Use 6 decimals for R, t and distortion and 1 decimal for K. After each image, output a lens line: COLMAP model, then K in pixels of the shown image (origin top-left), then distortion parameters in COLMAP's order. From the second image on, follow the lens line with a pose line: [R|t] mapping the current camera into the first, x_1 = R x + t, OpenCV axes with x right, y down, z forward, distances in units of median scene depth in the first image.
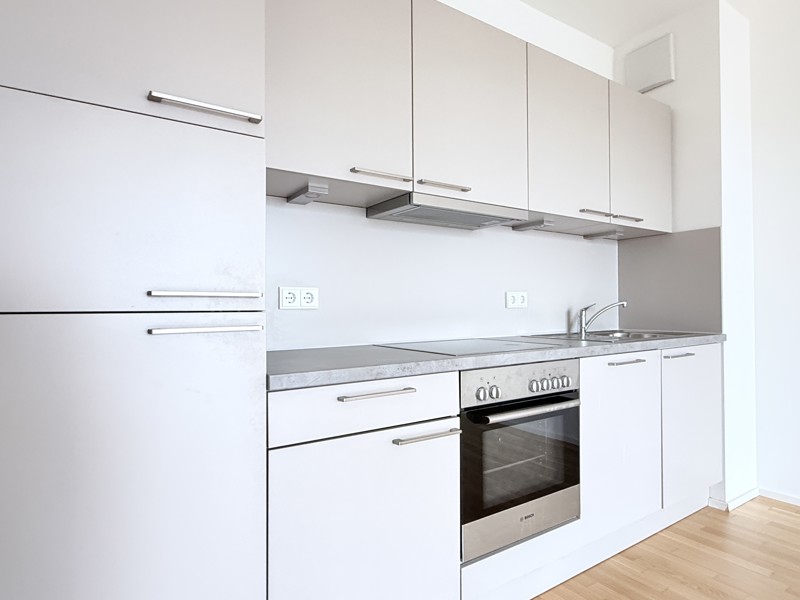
lens RADIAL K [[469.0, 0, 400.0], [0, 469.0, 300.0], [0, 0, 1]] dist [-0.037362, 0.000912]
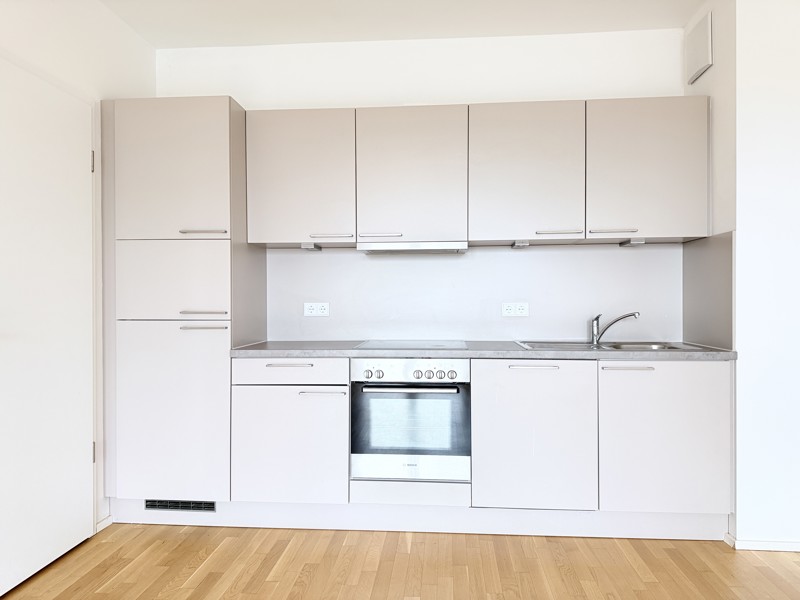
lens RADIAL K [[565.3, 0, 400.0], [0, 565.3, 300.0], [0, 0, 1]] dist [0.000412, -0.004649]
pose [[0.798551, 0.005413, -0.601903, 1.159501], [0.004833, 0.999870, 0.015404, -0.063523], [0.601908, -0.015210, 0.798421, -0.365687]]
